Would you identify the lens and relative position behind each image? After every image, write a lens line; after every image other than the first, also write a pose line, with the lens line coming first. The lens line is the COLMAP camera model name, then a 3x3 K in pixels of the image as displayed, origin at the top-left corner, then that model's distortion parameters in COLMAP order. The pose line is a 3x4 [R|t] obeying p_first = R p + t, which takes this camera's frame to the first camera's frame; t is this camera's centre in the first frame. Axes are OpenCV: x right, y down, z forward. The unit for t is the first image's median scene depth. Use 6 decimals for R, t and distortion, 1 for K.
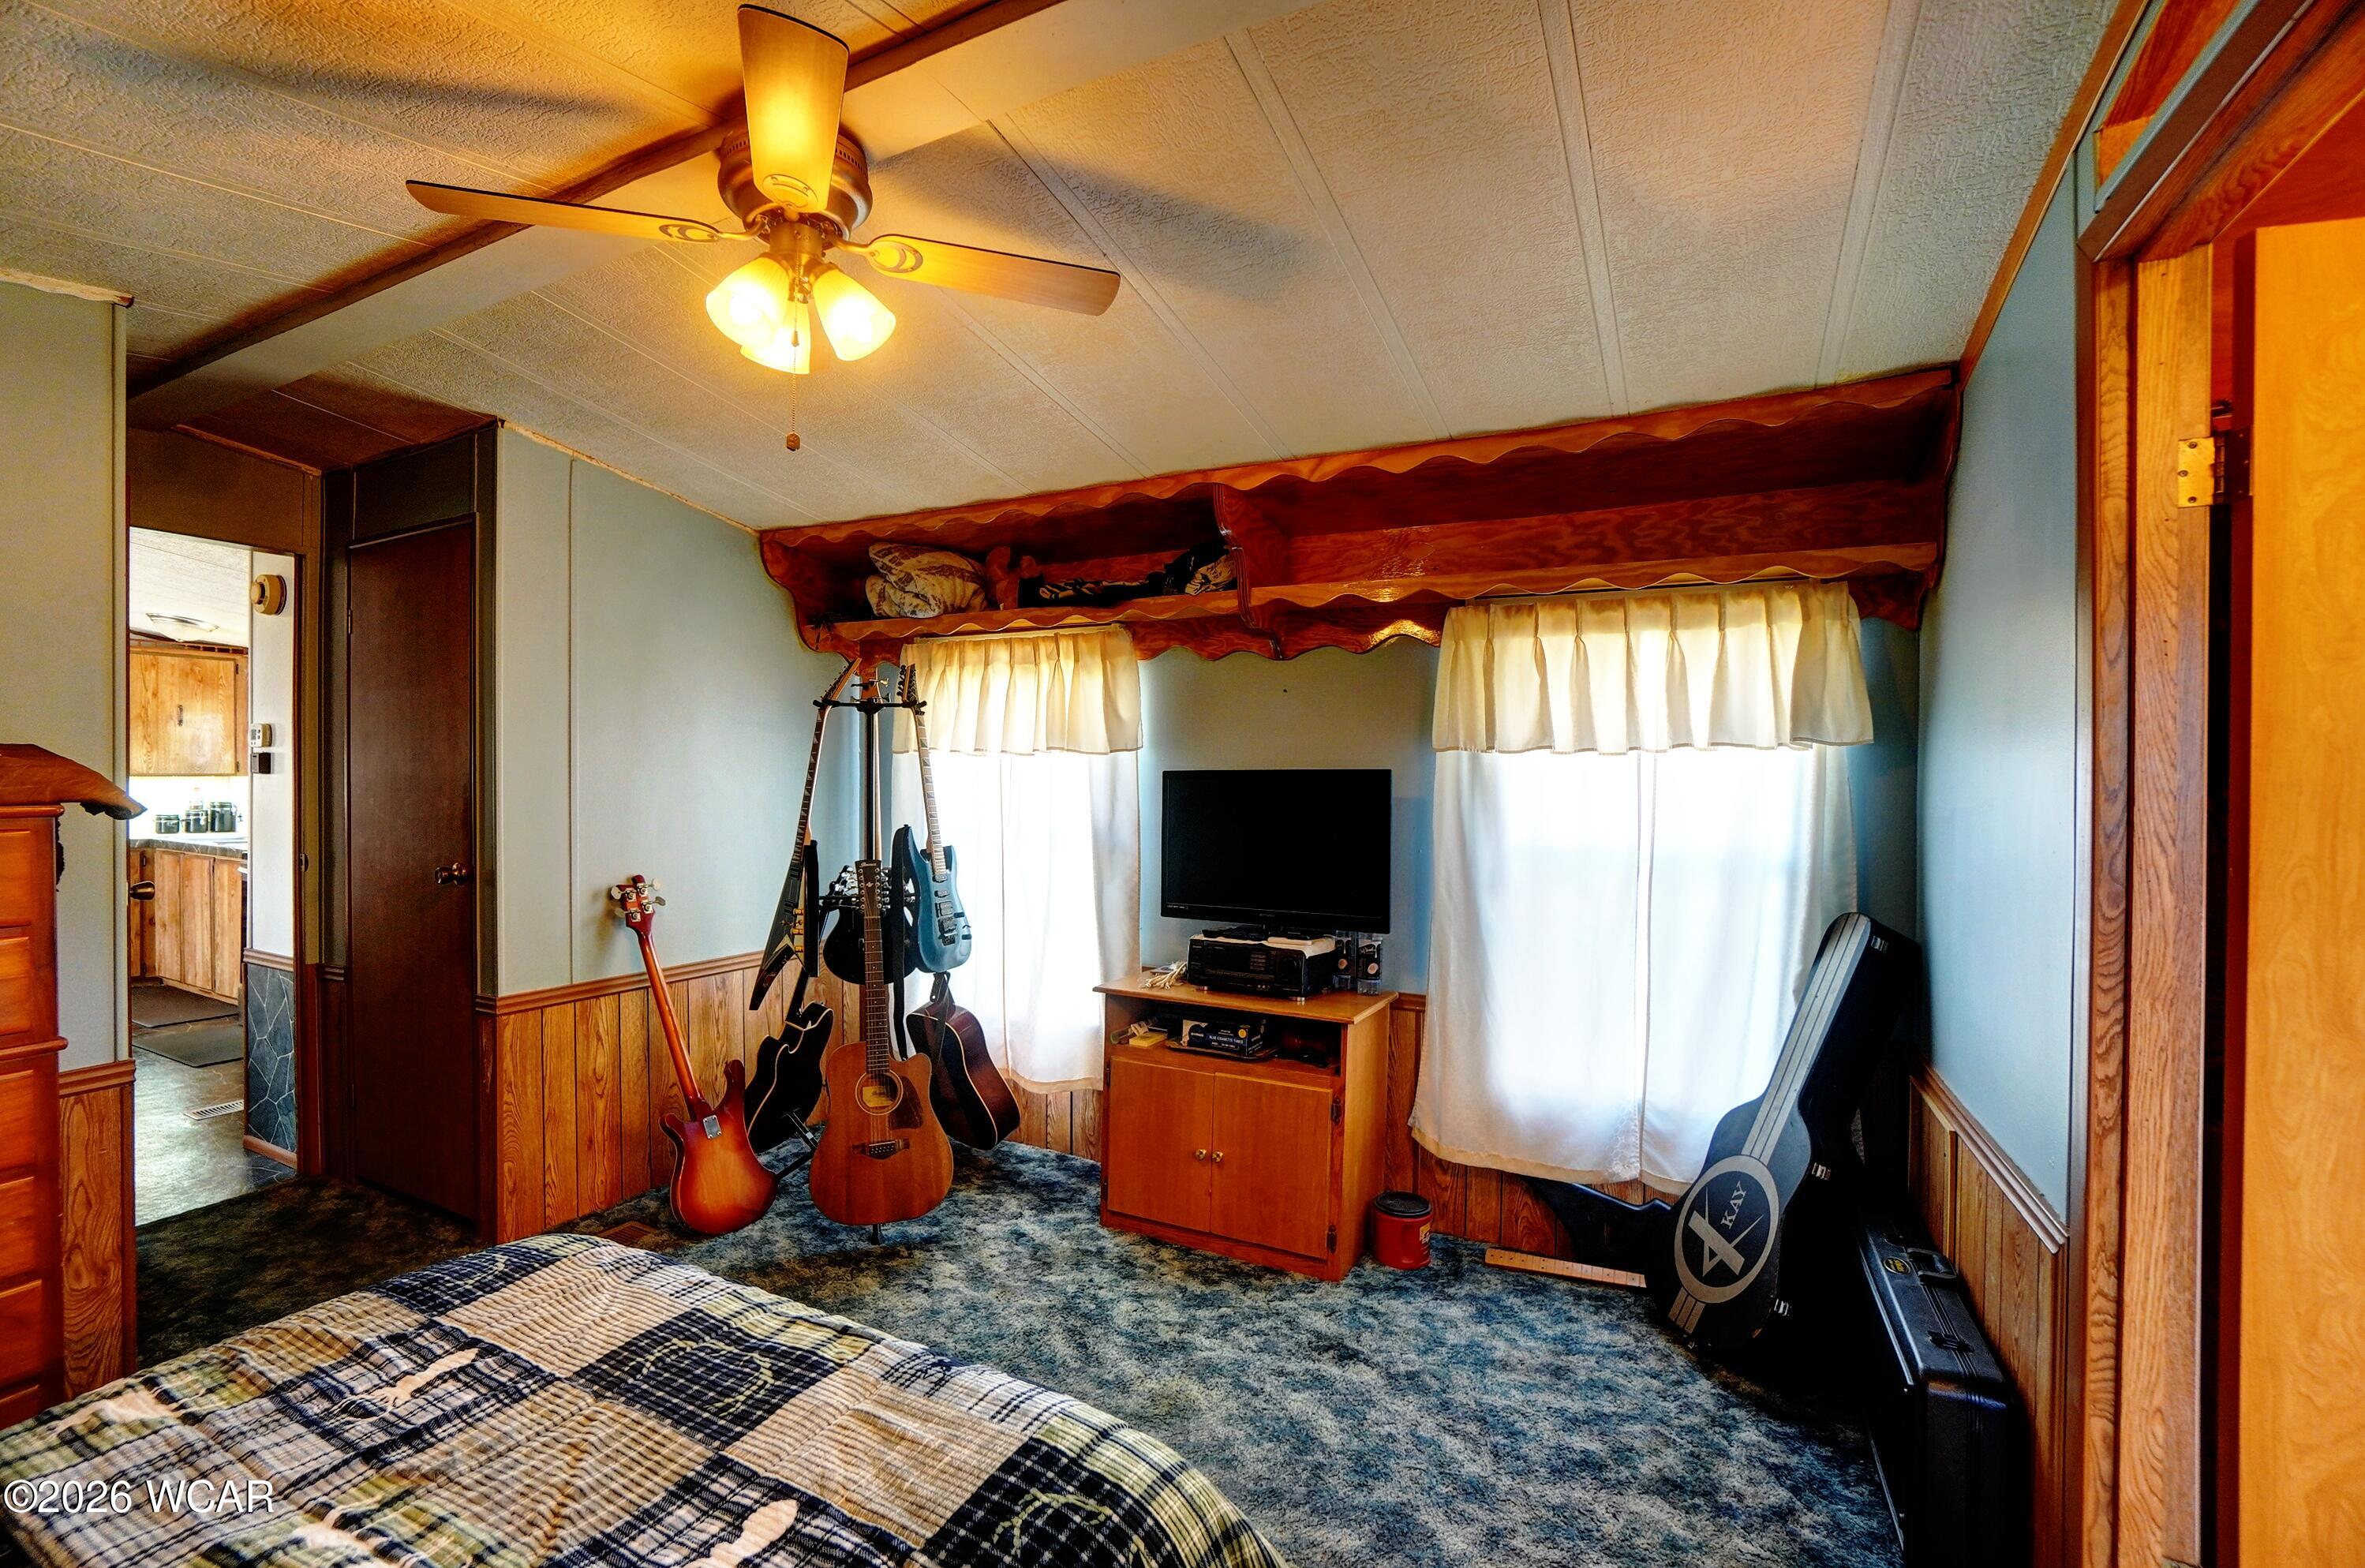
lens RADIAL K [[1049.5, 0, 1158.4], [0, 1049.5, 779.7], [0, 0, 1]] dist [-0.067272, 0.024519]
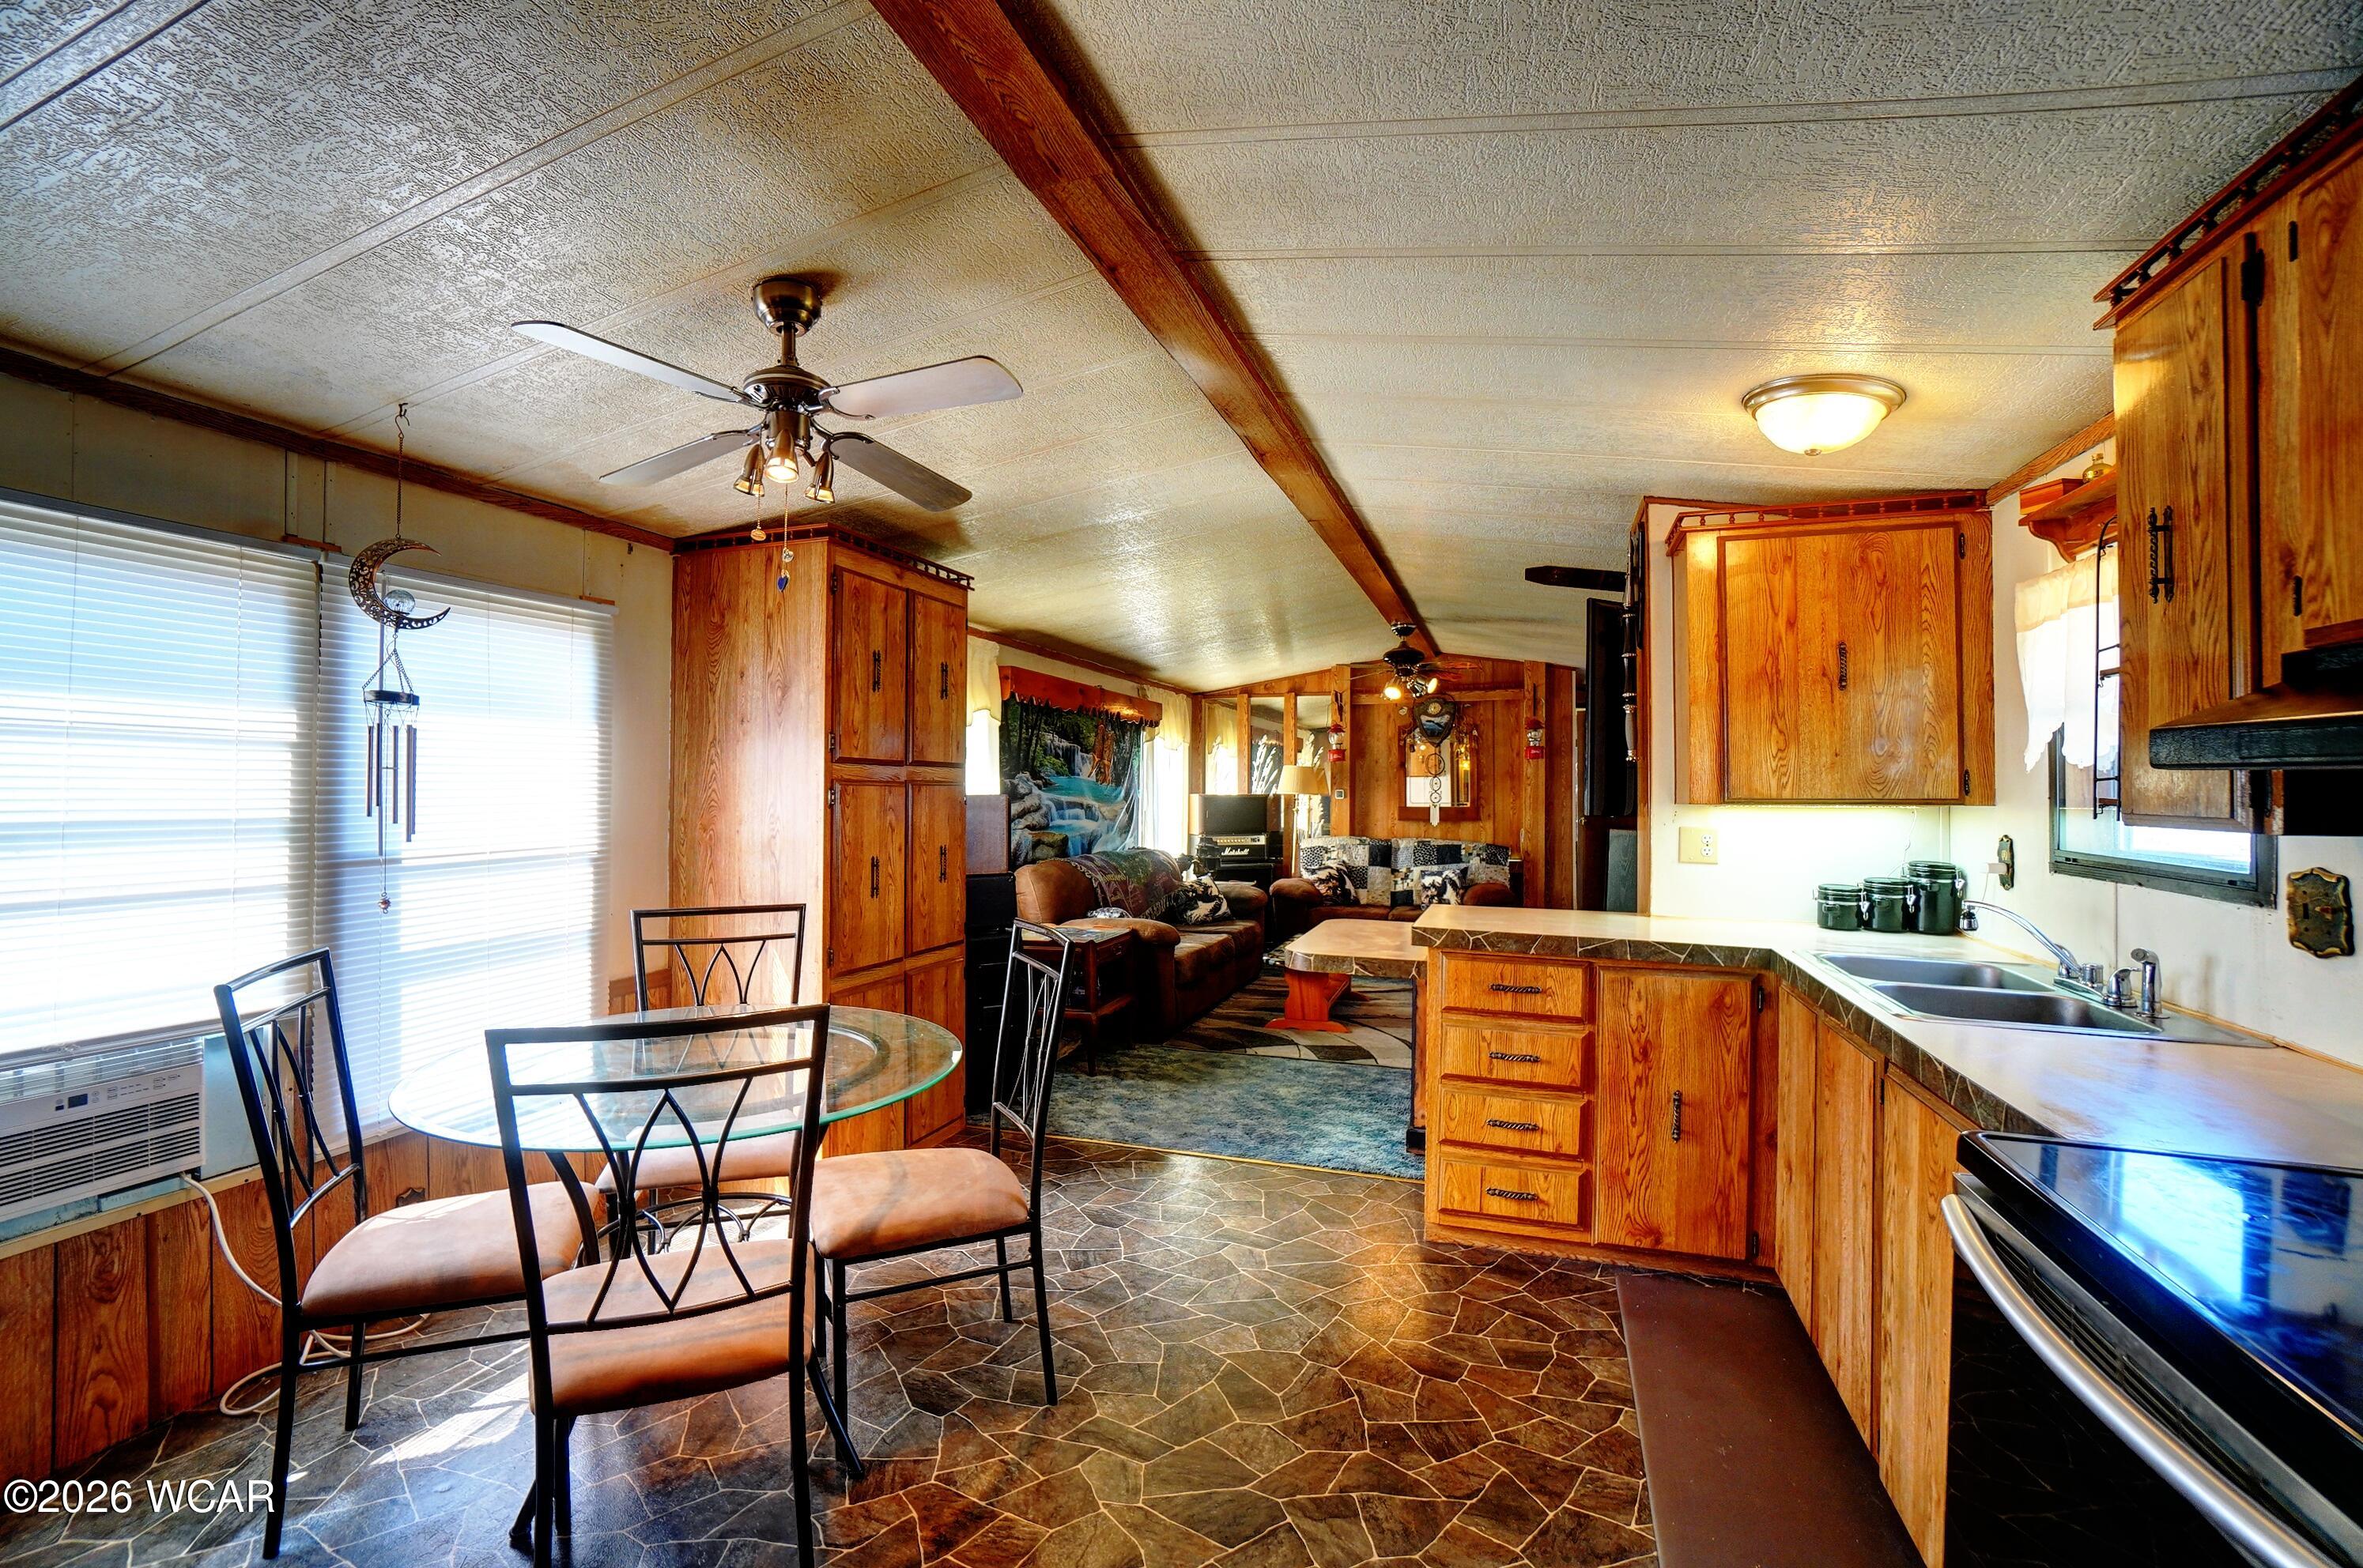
lens RADIAL K [[1040.0, 0, 1153.8], [0, 1040.0, 775.5], [0, 0, 1]] dist [-0.063682, 0.020722]
pose [[0.139803, -0.016305, -0.990045, -0.749269], [-0.011417, 0.999771, -0.018077, -0.006097], [0.990114, 0.013830, 0.139585, 0.832954]]
